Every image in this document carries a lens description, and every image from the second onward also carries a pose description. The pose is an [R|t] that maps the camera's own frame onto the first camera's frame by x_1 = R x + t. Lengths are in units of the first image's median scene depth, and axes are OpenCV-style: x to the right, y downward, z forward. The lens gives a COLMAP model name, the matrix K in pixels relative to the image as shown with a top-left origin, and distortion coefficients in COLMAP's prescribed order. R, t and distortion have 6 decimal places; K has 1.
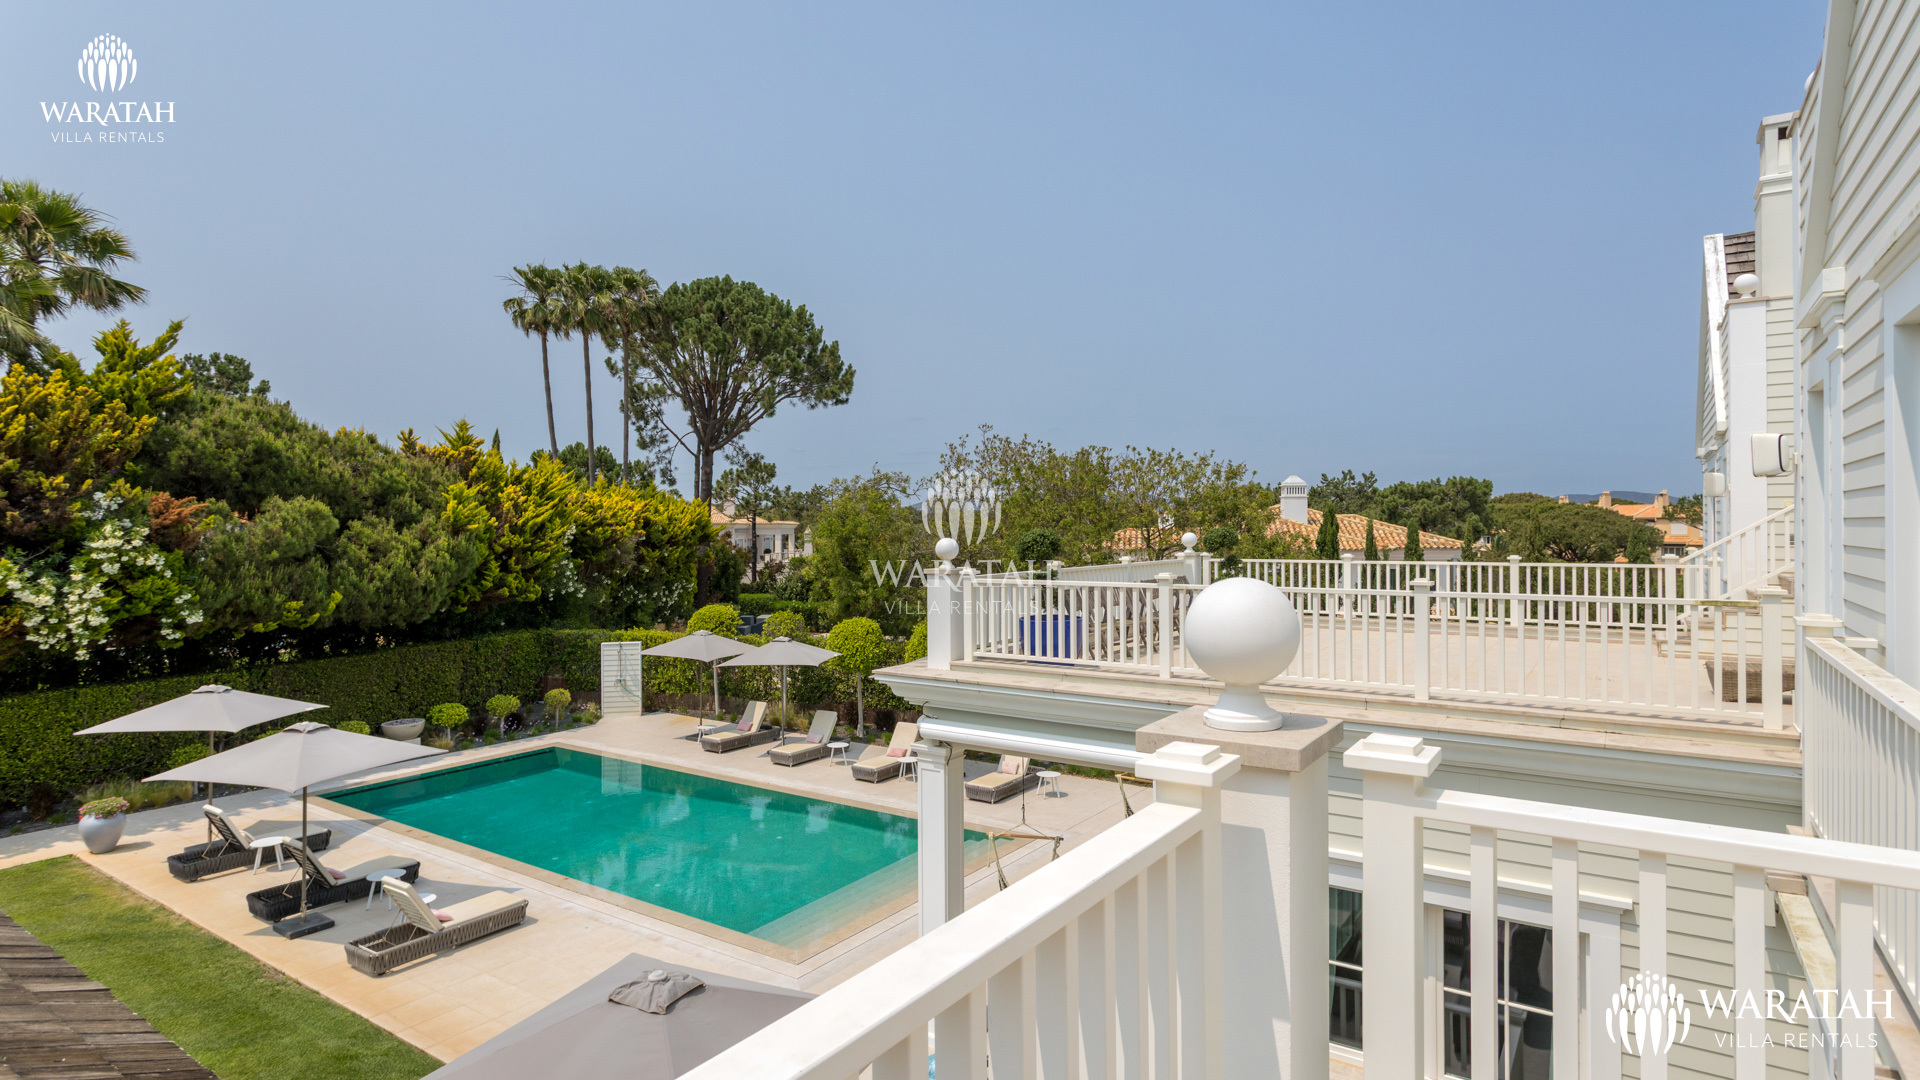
lens RADIAL K [[1008.1, 0, 960.0], [0, 1008.1, 540.0], [0, 0, 1]] dist [0.017427, 0.000051]
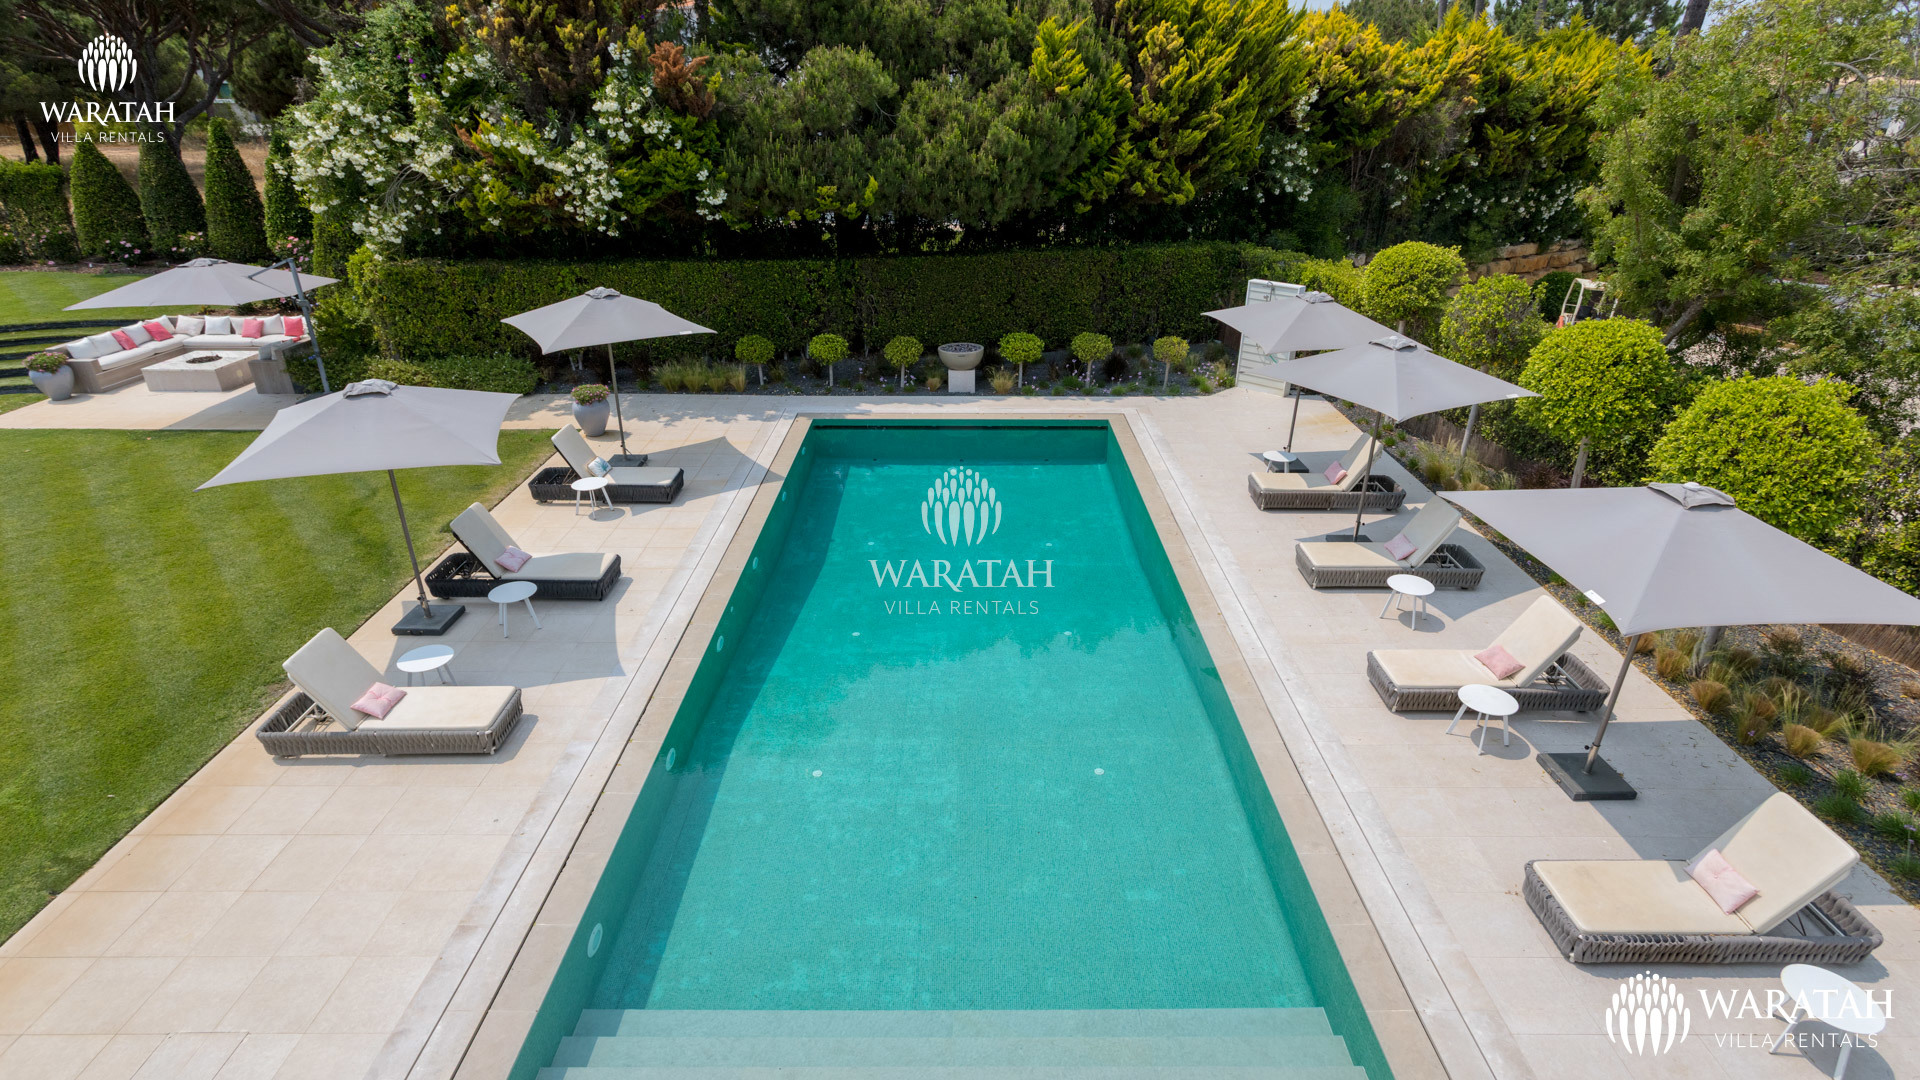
lens RADIAL K [[952.8, 0, 960.0], [0, 952.8, 540.0], [0, 0, 1]] dist [0.001185, 0.000144]
pose [[0.565666, 0.359828, -0.741988, 0.085838], [-0.018060, 0.904968, 0.425097, -0.010231], [0.824436, -0.227063, 0.518408, 0.530903]]
